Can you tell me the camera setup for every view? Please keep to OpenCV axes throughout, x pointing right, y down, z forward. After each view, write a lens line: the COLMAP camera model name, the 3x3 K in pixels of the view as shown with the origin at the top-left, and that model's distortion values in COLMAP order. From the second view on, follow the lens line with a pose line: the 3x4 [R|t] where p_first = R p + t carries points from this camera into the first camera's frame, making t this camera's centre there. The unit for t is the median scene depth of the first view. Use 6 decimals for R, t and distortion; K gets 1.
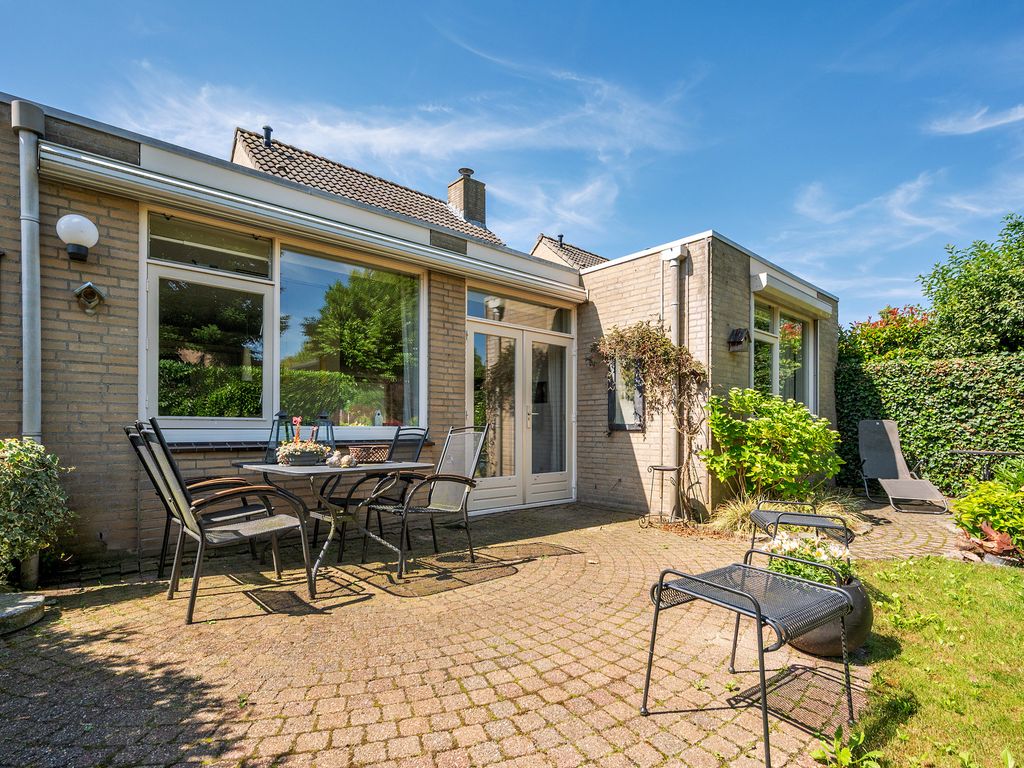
lens RADIAL K [[504.9, 0, 513.6], [0, 504.9, 442.2], [0, 0, 1]] dist [-0.004311, -0.000293]
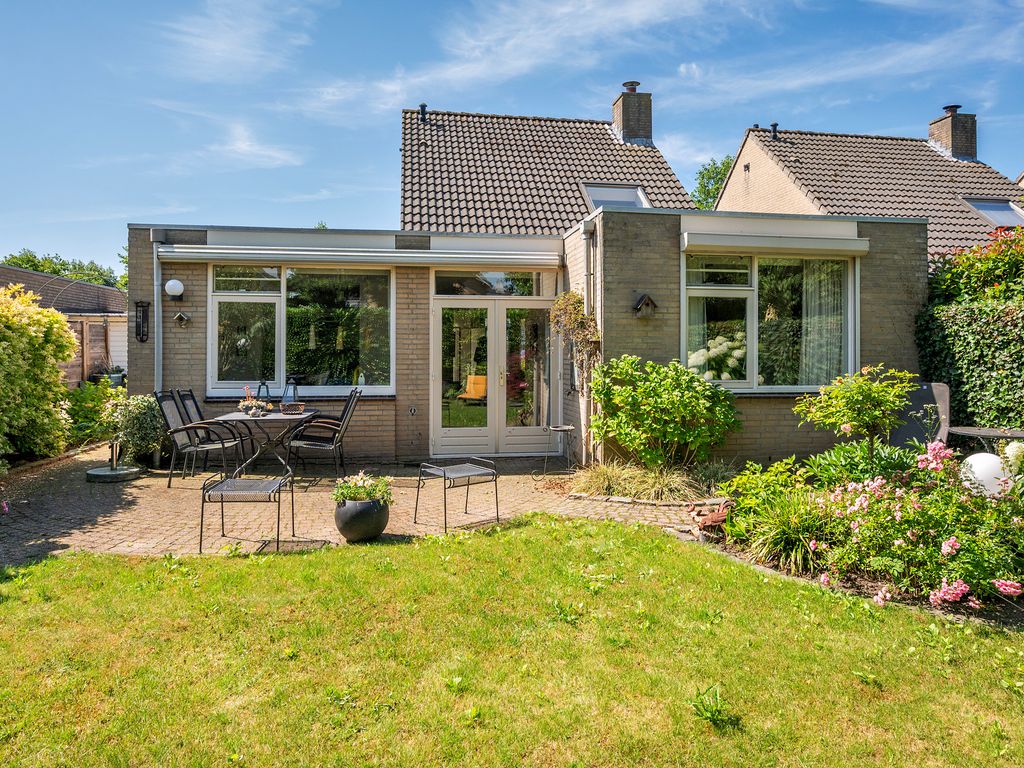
lens RADIAL K [[646.5, 0, 512.5], [0, 646.5, 373.7], [0, 0, 1]] dist [-0.003206, -0.006501]
pose [[0.838825, 0.014945, -0.544197, 1.238154], [-0.013627, 0.999886, 0.006455, -0.095408], [0.544231, 0.002001, 0.838933, -0.293868]]
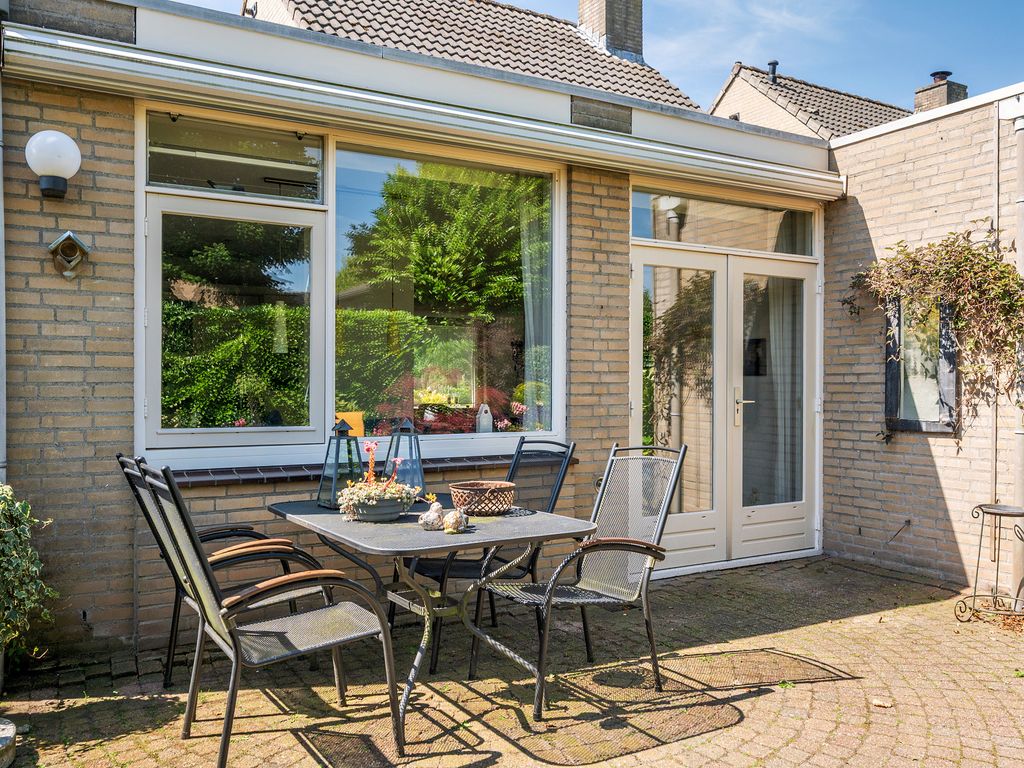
lens RADIAL K [[839.7, 0, 512.0], [0, 839.7, 416.7], [0, 0, 1]] dist [-0.006576, -0.005000]
pose [[0.980662, 0.002269, -0.195697, -0.050648], [-0.000985, 0.999977, 0.006663, -0.067319], [0.195708, -0.006341, 0.980642, 0.033640]]
